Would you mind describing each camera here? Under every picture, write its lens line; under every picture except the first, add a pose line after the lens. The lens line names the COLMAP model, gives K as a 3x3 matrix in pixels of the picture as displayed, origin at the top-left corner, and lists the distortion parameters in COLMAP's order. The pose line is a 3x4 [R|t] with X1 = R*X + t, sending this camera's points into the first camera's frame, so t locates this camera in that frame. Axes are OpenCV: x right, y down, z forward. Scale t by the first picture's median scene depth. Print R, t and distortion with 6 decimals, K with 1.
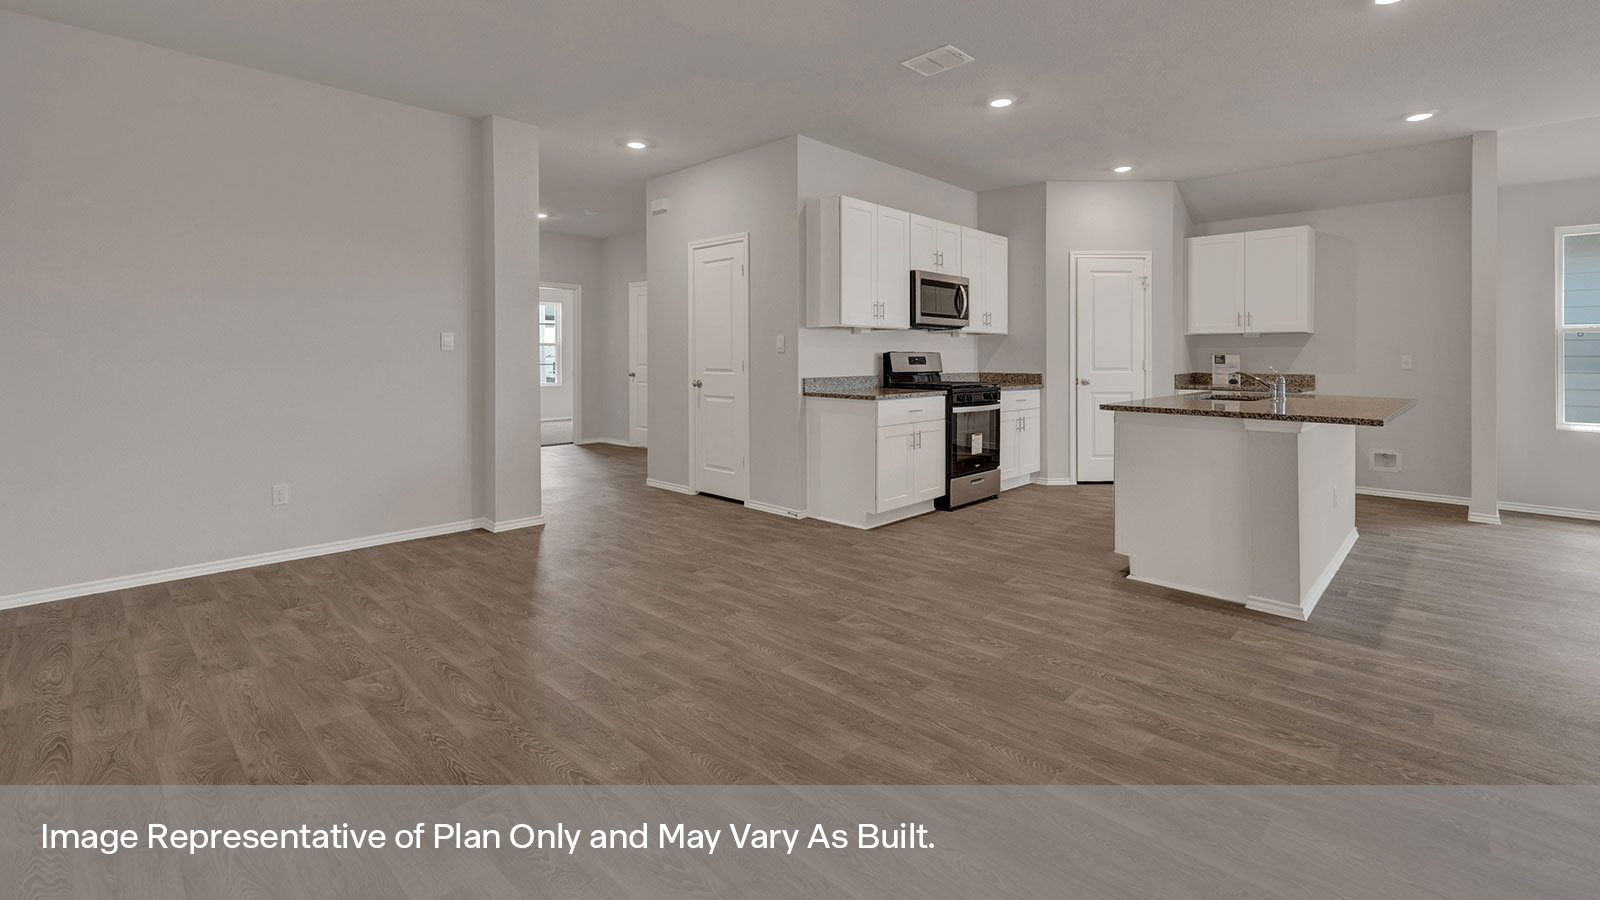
lens RADIAL K [[668.7, 0, 758.6], [0, 668.7, 358.1], [0, 0, 1]] dist [-0.002731, 0.000006]
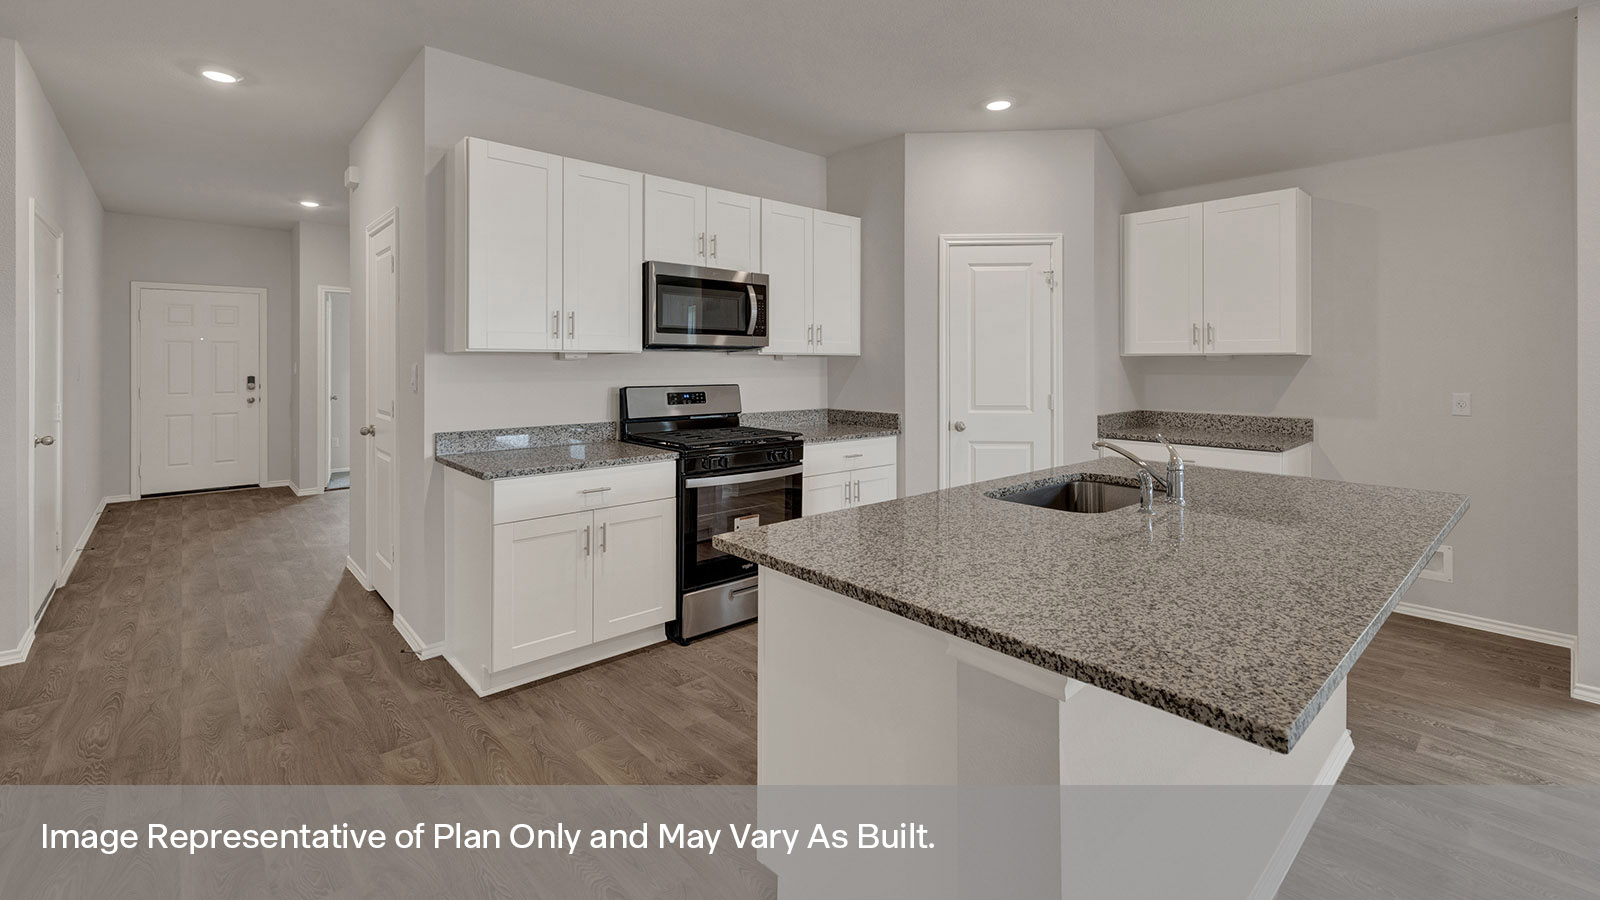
lens RADIAL K [[668.7, 0, 758.6], [0, 668.7, 358.1], [0, 0, 1]] dist [-0.002731, 0.000006]
pose [[0.998210, -0.000489, -0.059806, 0.346043], [0.000001, 0.999967, -0.008163, -0.030295], [0.059808, 0.008148, 0.998177, 0.331170]]
